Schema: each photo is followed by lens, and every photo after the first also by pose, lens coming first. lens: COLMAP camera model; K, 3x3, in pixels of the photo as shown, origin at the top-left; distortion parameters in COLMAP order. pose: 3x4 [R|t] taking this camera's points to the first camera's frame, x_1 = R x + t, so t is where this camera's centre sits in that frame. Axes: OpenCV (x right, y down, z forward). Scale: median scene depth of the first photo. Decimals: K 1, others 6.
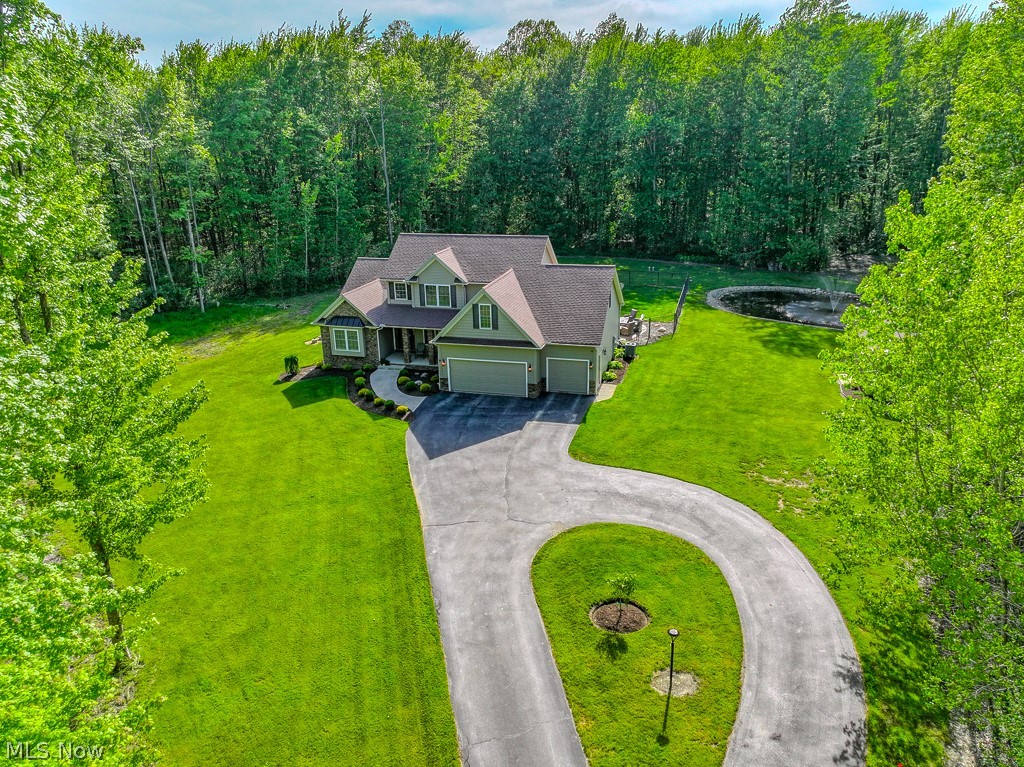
lens RADIAL K [[704.8, 0, 516.2], [0, 704.8, 417.4], [0, 0, 1]] dist [0.004107, 0.000879]
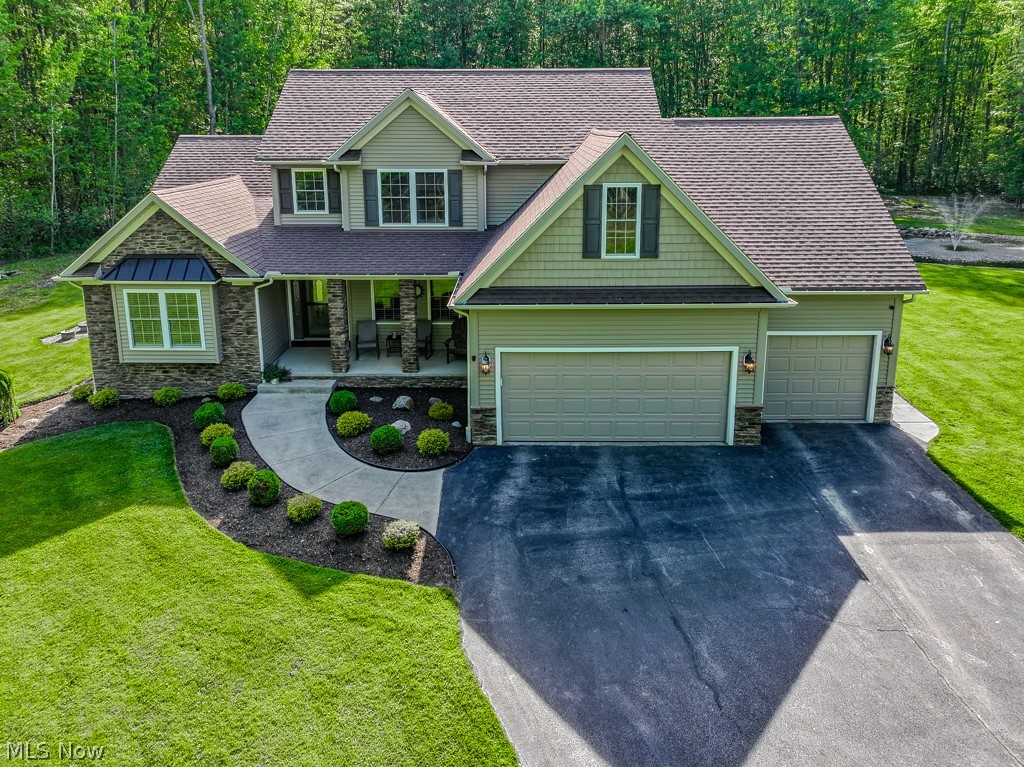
lens RADIAL K [[756.1, 0, 516.1], [0, 756.1, 297.0], [0, 0, 1]] dist [0.008351, -0.002946]
pose [[0.966857, -0.042688, 0.251725, -0.169868], [0.082035, 0.985586, -0.147952, -0.051244], [-0.241781, 0.163699, 0.956423, 0.605751]]
